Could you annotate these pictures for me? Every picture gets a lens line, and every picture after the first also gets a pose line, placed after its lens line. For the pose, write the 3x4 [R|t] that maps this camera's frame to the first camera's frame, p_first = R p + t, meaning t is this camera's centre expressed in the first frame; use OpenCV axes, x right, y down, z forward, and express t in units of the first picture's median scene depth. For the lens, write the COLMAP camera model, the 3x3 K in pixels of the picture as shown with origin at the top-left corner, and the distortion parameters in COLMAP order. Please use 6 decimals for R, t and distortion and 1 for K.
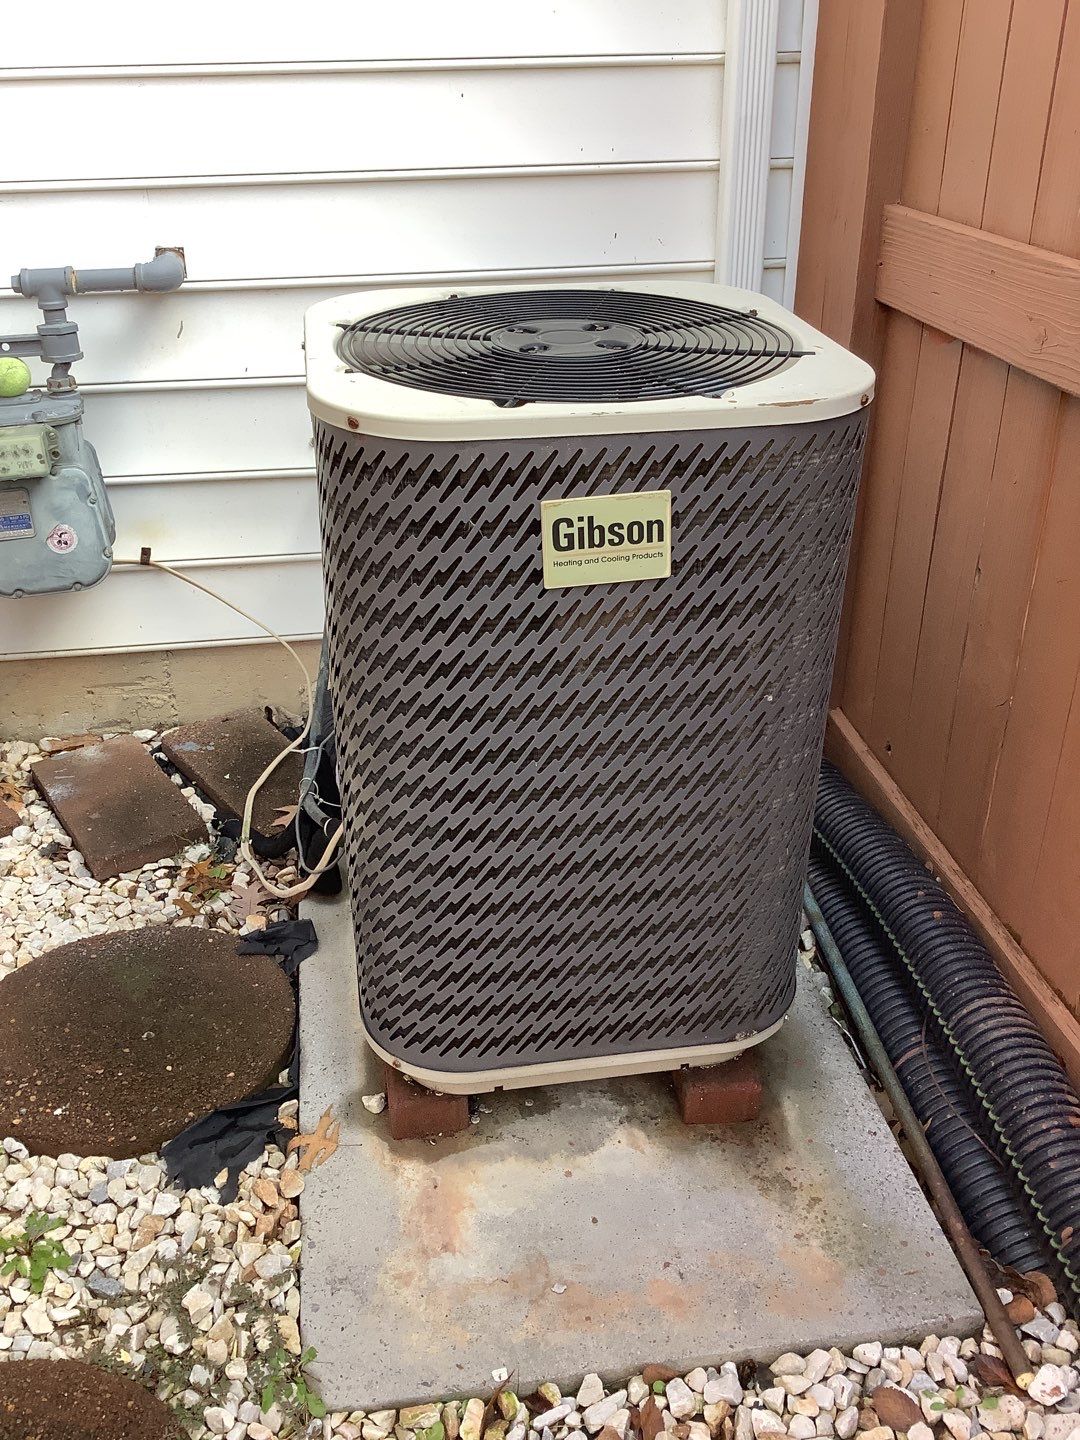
lens RADIAL K [[1354.2, 0, 540.0], [0, 1354.2, 720.0], [0, 0, 1]] dist [0.089667, -0.216327]
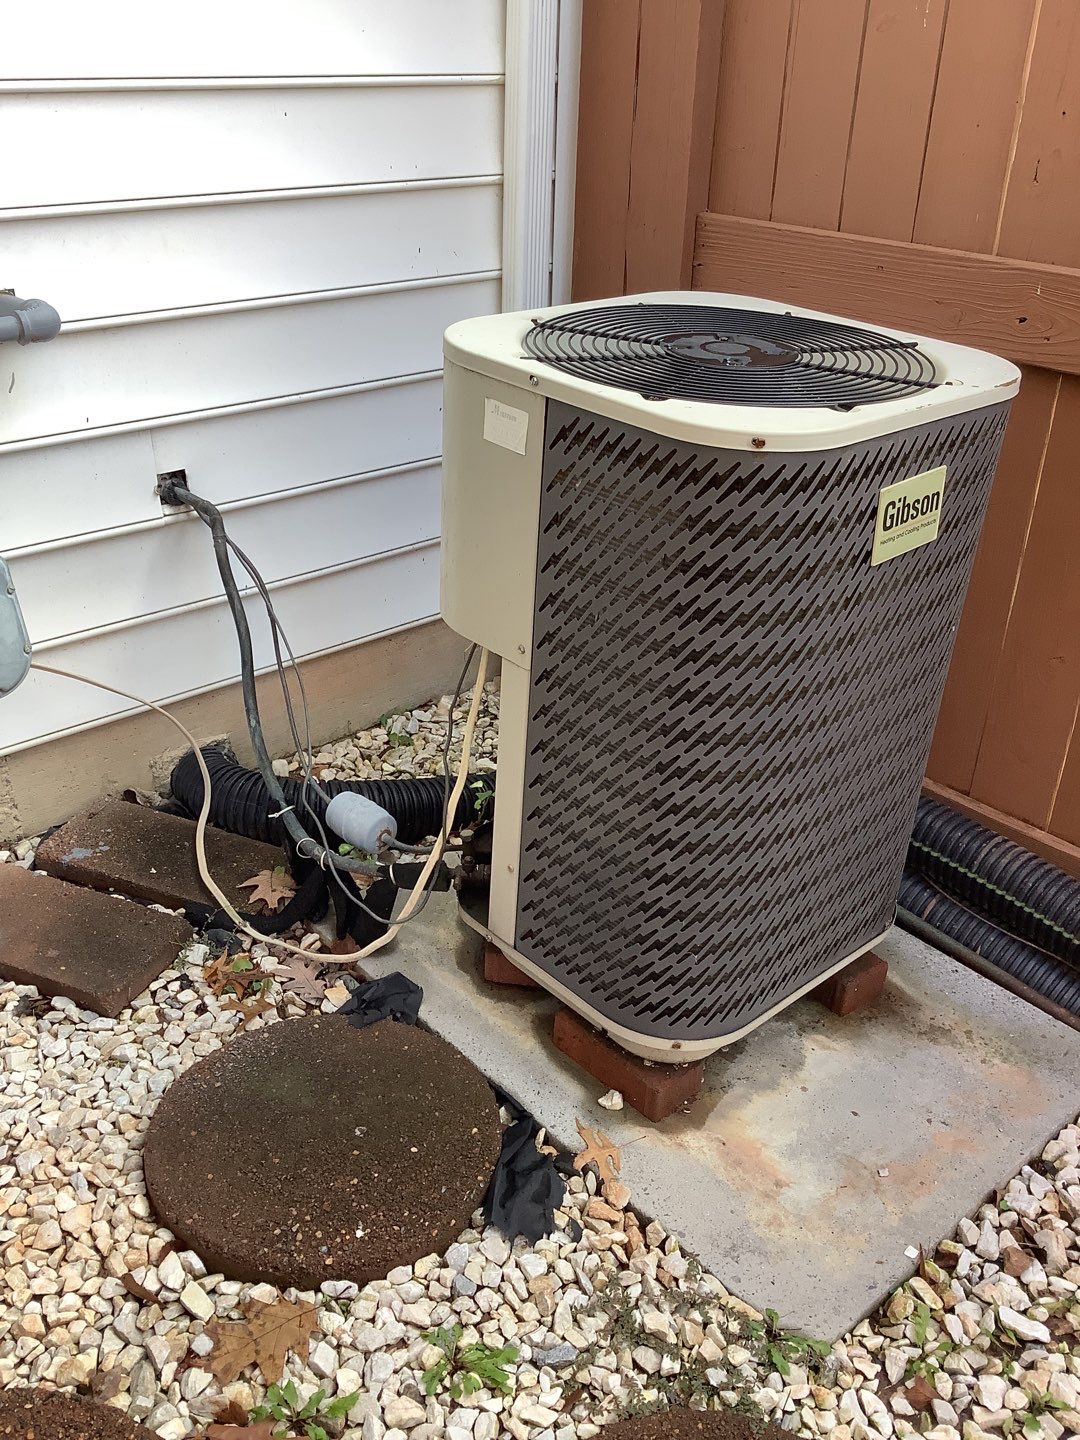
lens RADIAL K [[1354.2, 0, 540.0], [0, 1354.2, 720.0], [0, 0, 1]] dist [0.089667, -0.216327]
pose [[0.826671, -0.227179, 0.514786, -0.669115], [0.223119, 0.972220, 0.070752, -0.090285], [-0.516559, 0.056369, 0.854394, 0.136475]]
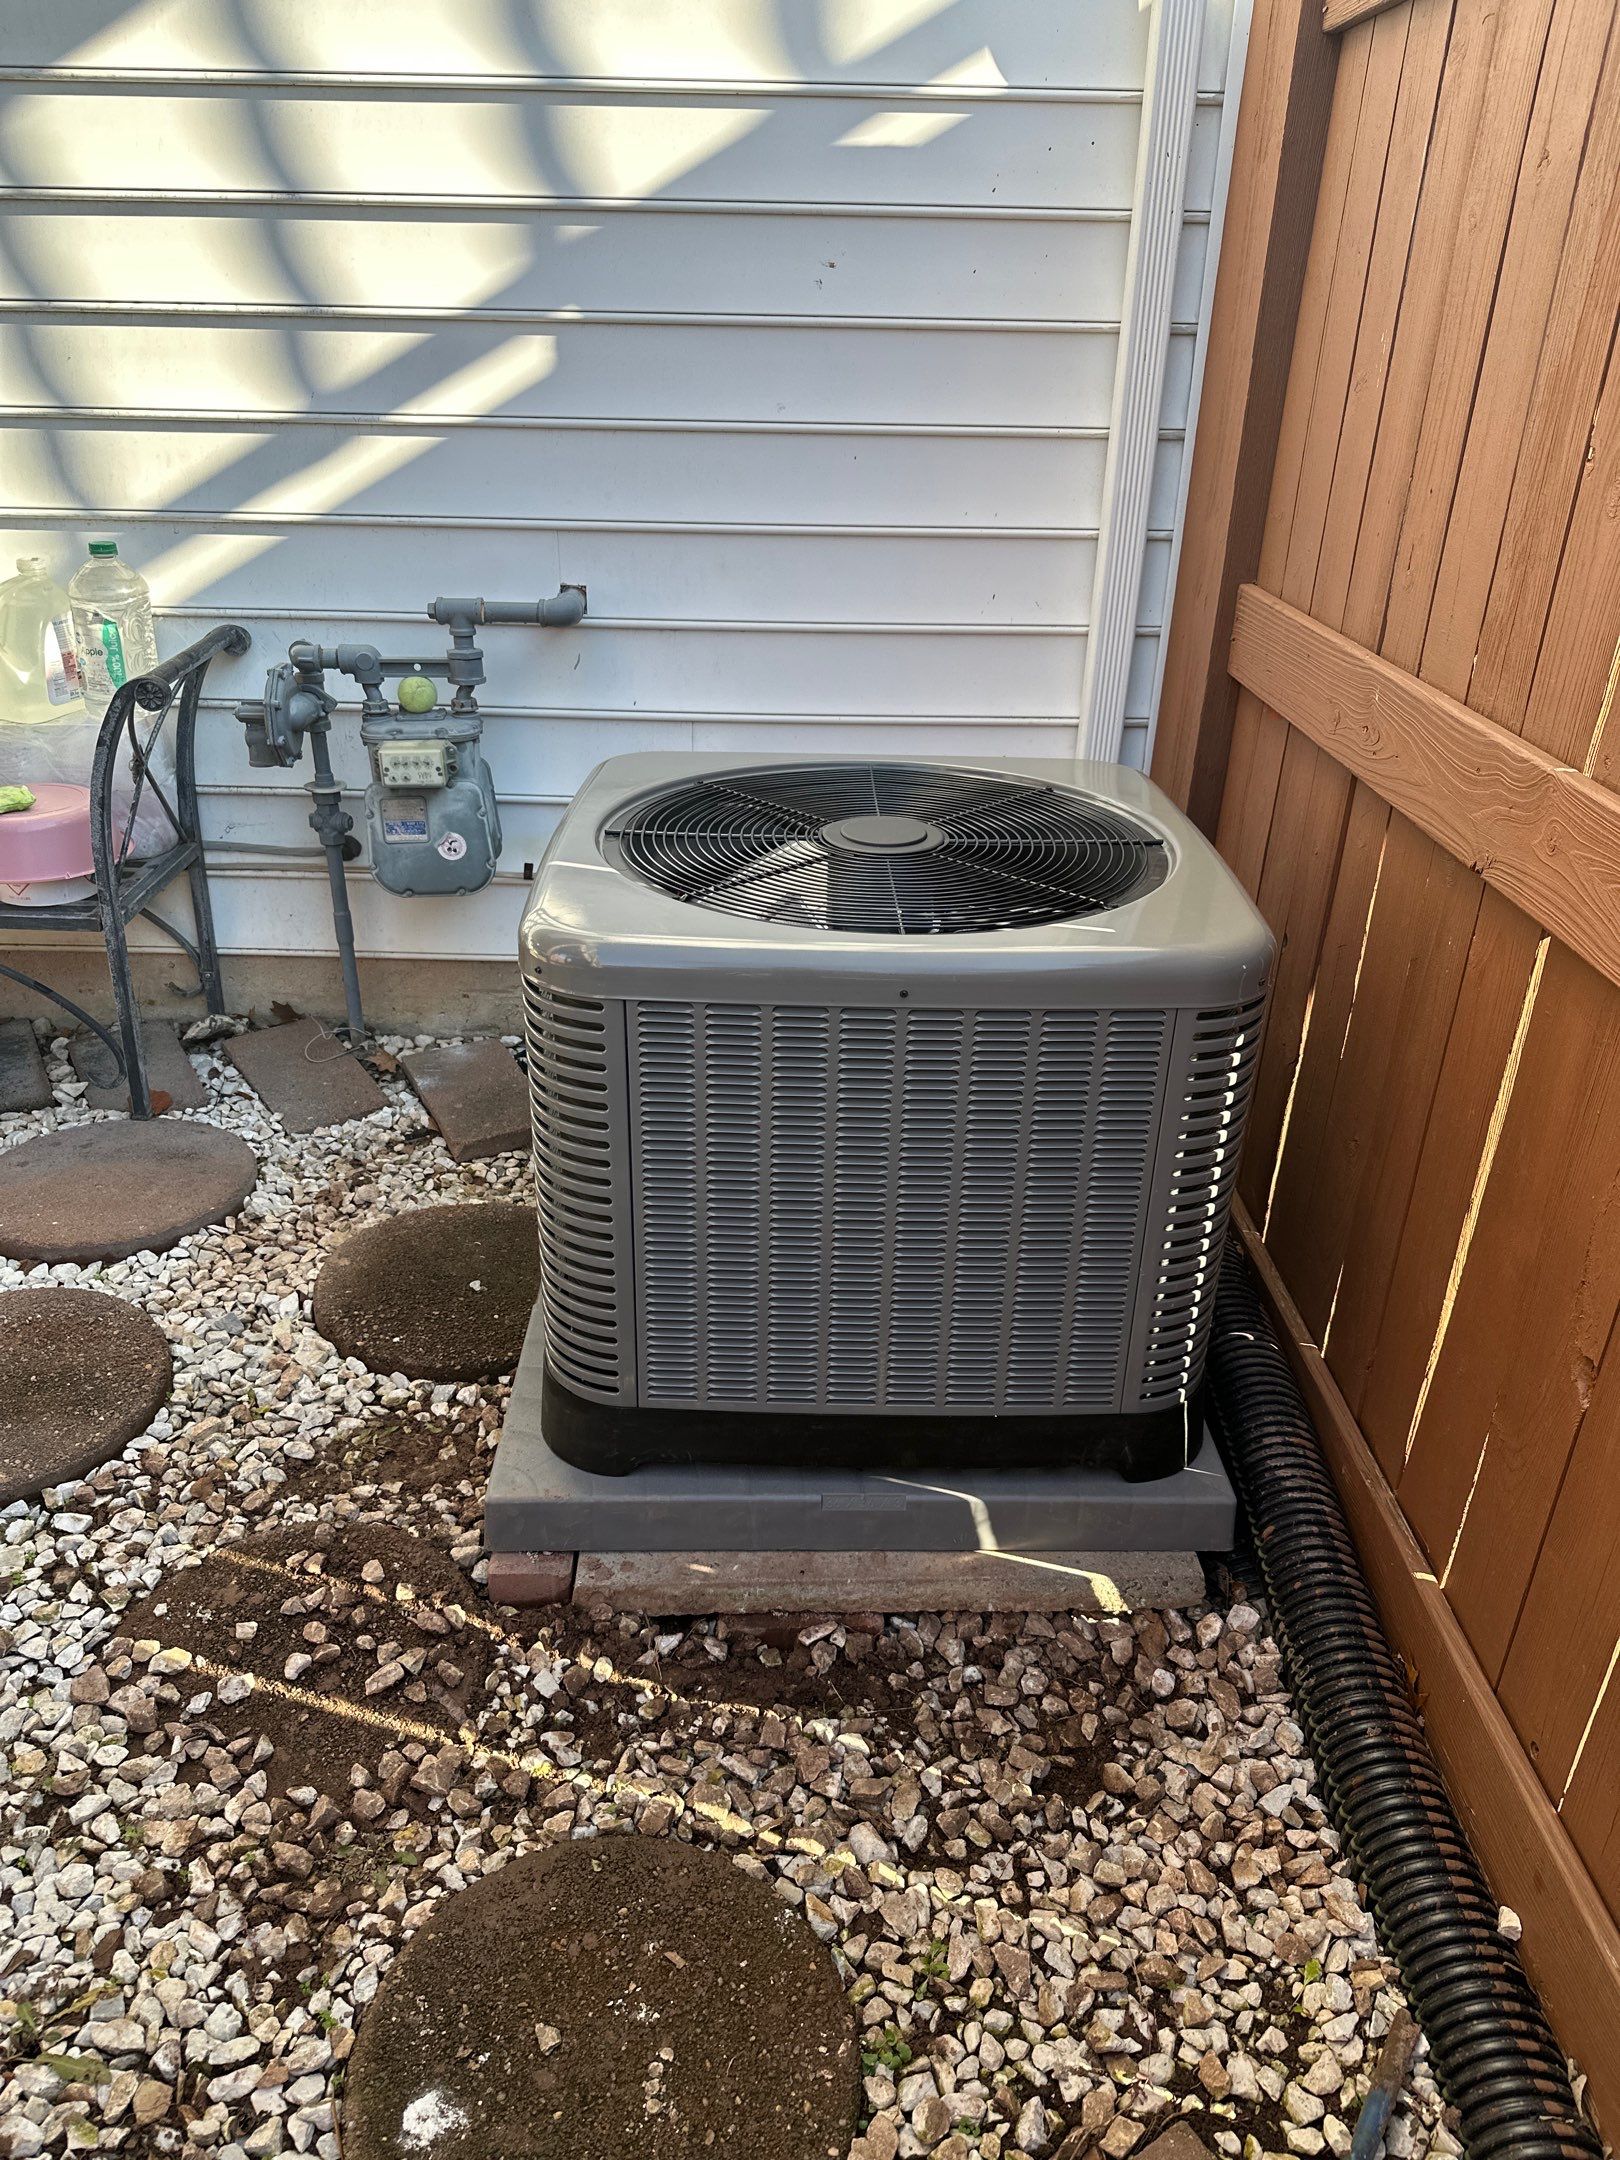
lens RADIAL K [[1525.9, 0, 810.0], [0, 1525.9, 1080.0], [0, 0, 1]] dist [0.096112, -0.107739]
pose [[0.990320, 0.090704, -0.105065, 0.104023], [-0.092812, 0.995566, -0.015337, 0.059725], [0.103208, 0.024940, 0.994347, -0.244087]]
